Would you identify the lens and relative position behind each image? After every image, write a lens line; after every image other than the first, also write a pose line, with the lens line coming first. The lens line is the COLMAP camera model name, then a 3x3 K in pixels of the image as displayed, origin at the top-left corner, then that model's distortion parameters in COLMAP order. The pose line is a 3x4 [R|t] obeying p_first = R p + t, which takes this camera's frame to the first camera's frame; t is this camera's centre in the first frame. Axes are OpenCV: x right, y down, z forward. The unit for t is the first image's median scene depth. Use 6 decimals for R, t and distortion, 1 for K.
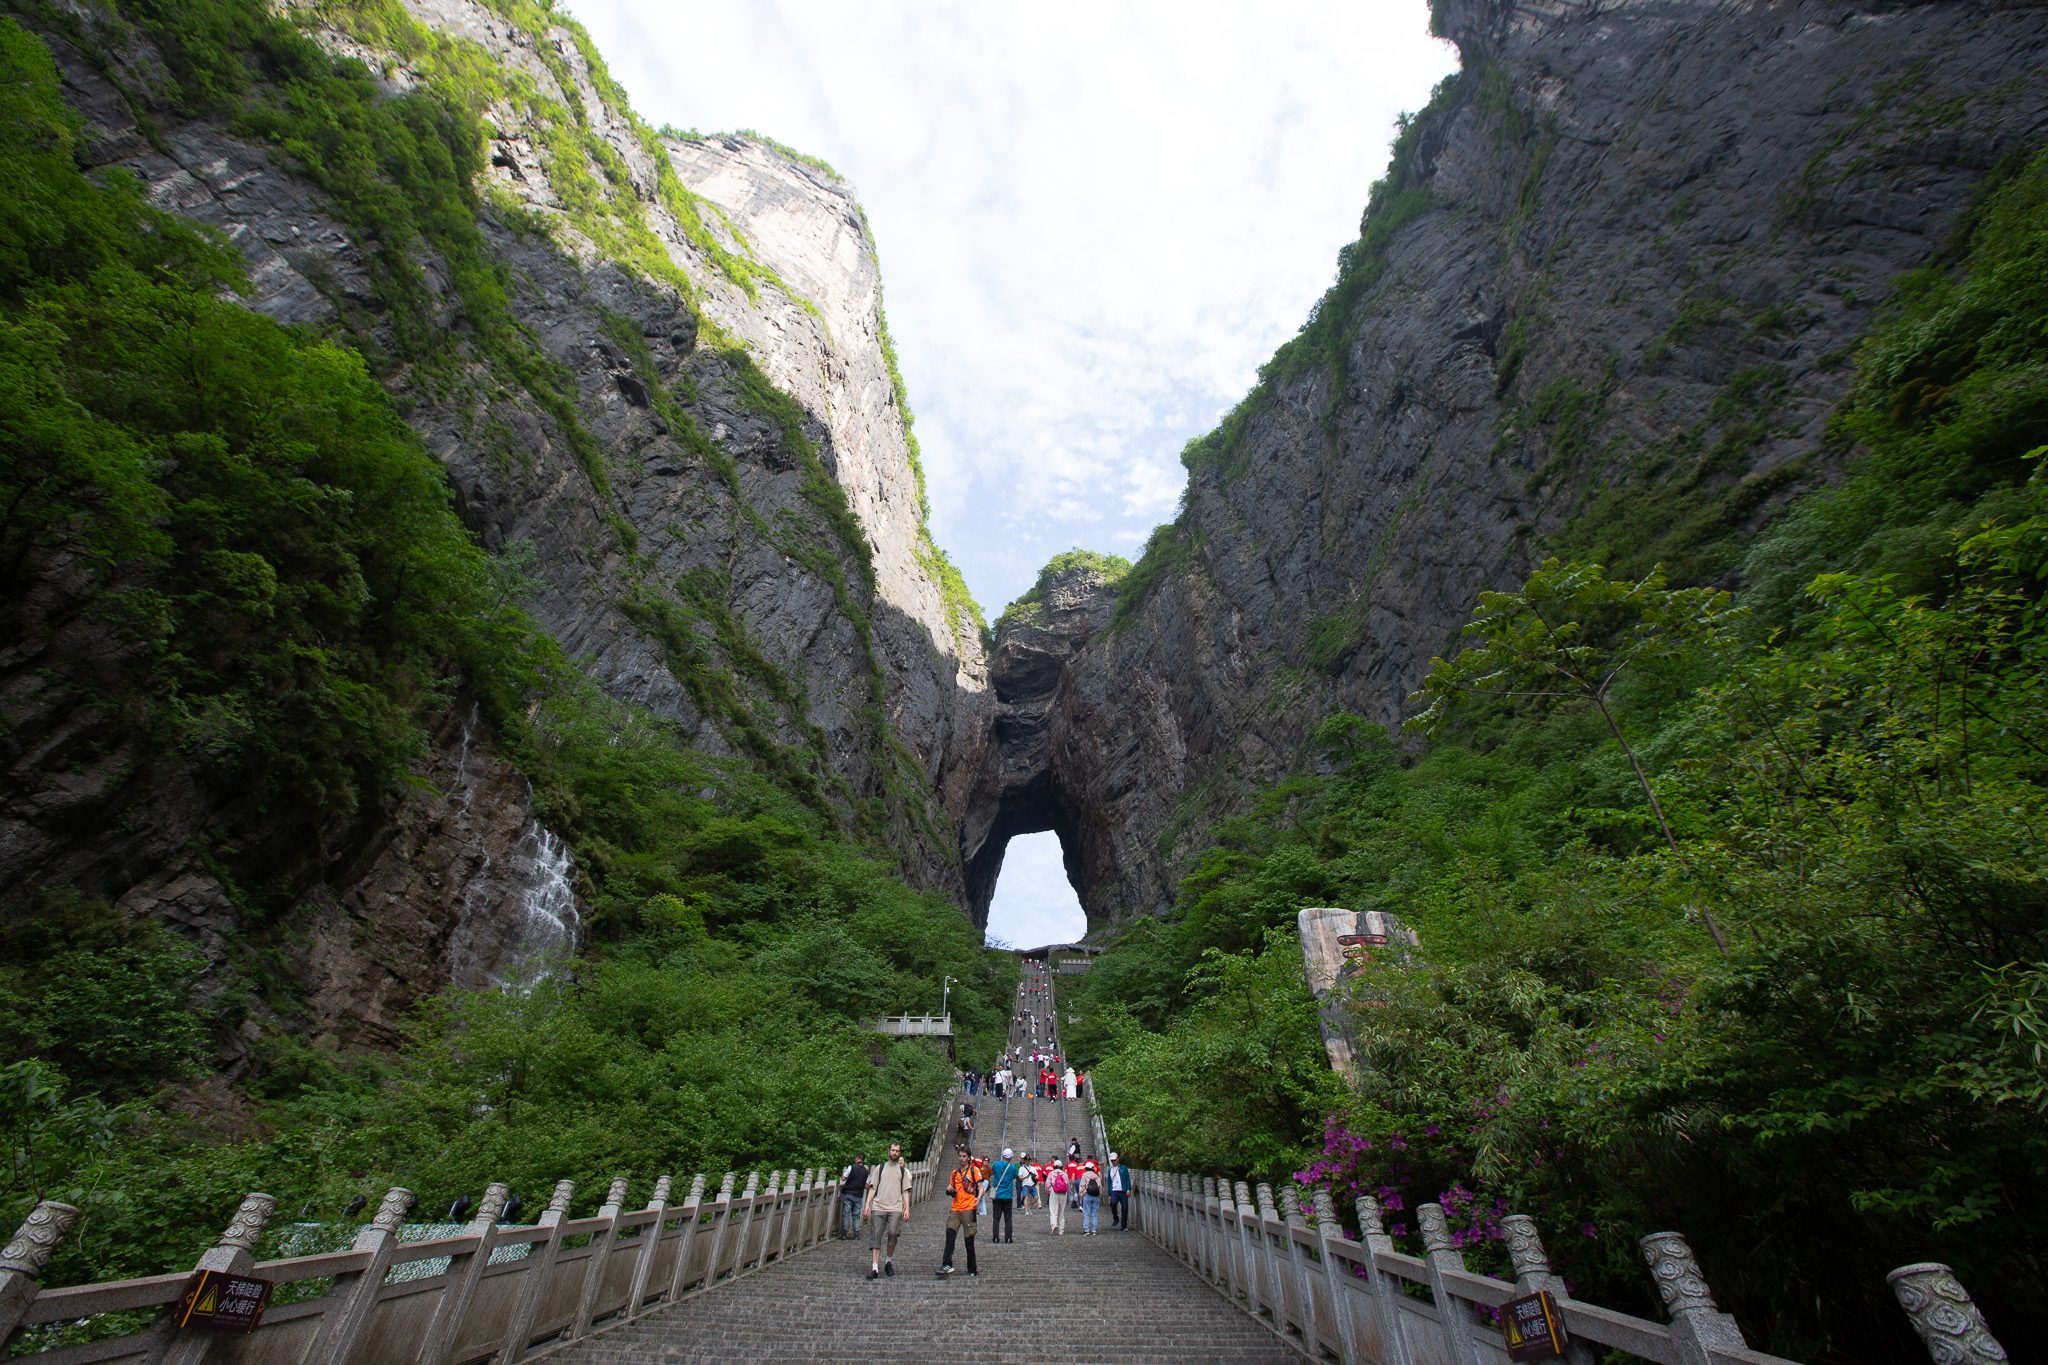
lens RADIAL K [[906.2, 0, 1024.0], [0, 906.2, 682.5], [0, 0, 1]] dist [-0.000843, -0.000102]
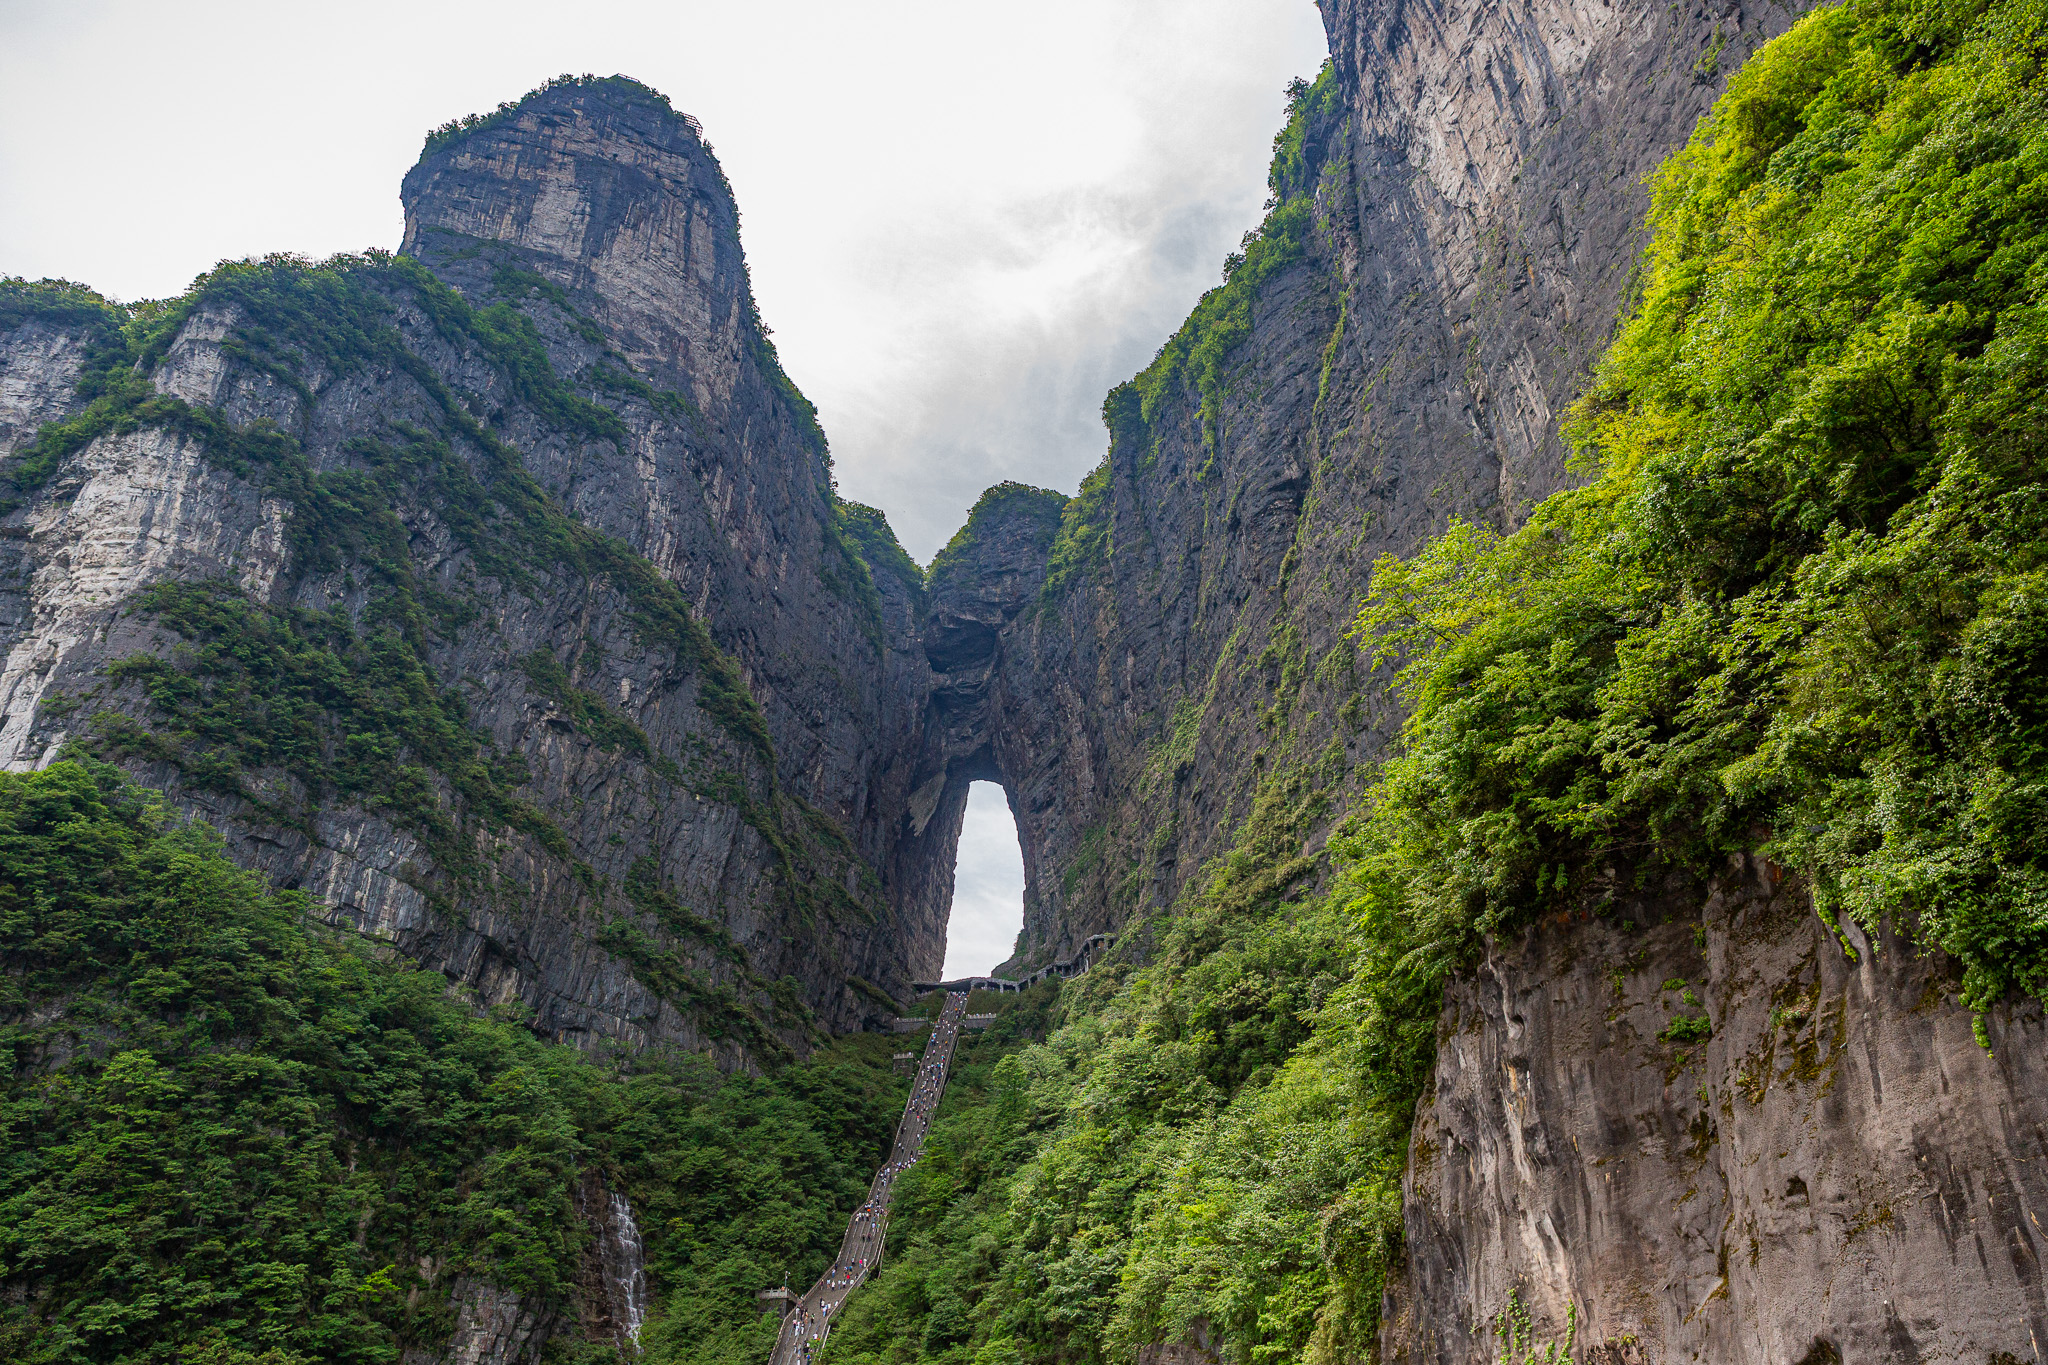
lens RADIAL K [[1380.4, 0, 1024.0], [0, 1380.4, 682.5], [0, 0, 1]] dist [0.006558, -0.001373]
pose [[0.994878, -0.070406, -0.072537, 0.195765], [0.089934, 0.944112, 0.317119, -0.483024], [0.046156, -0.322018, 0.945608, -0.426814]]
